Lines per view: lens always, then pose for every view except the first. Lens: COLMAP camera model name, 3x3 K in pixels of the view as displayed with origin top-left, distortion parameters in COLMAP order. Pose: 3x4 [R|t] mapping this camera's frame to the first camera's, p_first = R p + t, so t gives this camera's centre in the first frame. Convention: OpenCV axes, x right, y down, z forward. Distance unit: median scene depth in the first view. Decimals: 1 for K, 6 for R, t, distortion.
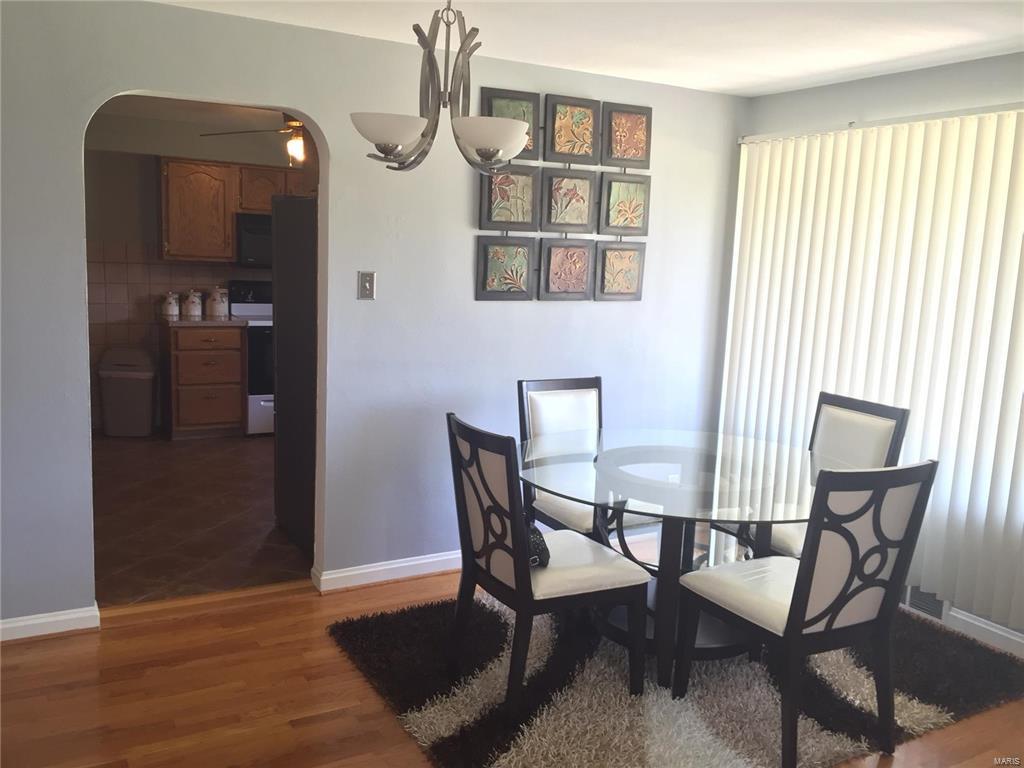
lens RADIAL K [[887.7, 0, 510.5], [0, 887.7, 382.5], [0, 0, 1]] dist [0.049364, 0.000675]
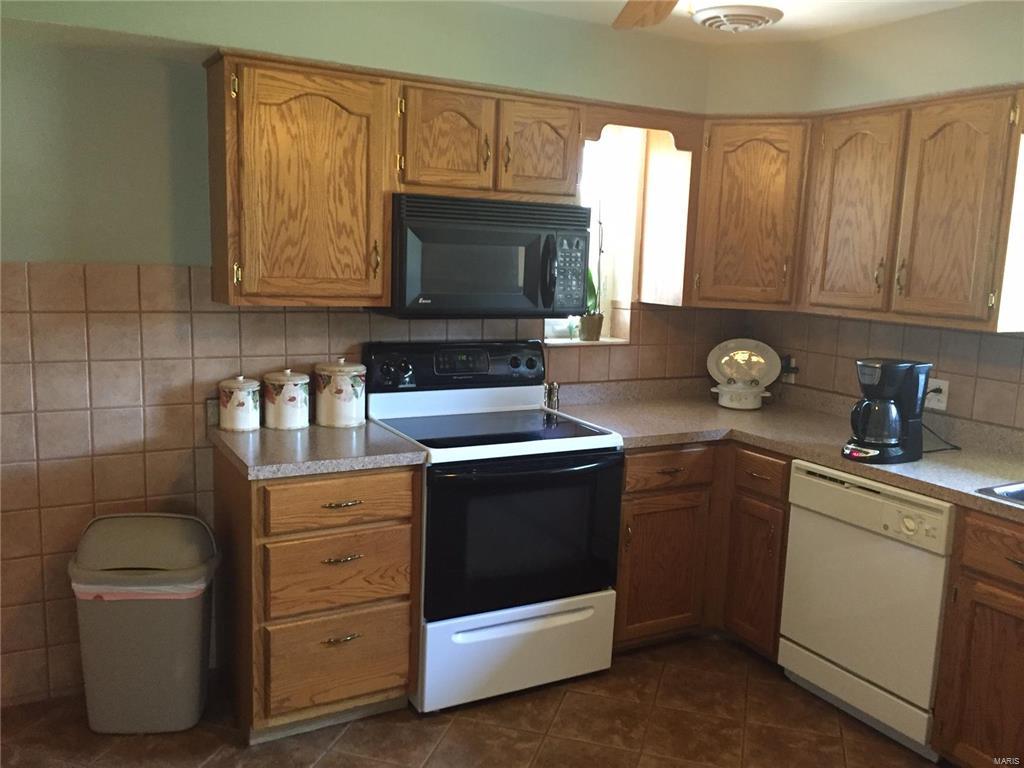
lens RADIAL K [[887.7, 0, 517.2], [0, 887.7, 387.2], [0, 0, 1]] dist [0.049364, 0.000675]
pose [[0.999990, -0.002753, -0.003519, -0.245911], [0.002778, 0.999970, 0.007183, -0.099297], [0.003499, -0.007192, 0.999968, 0.570915]]
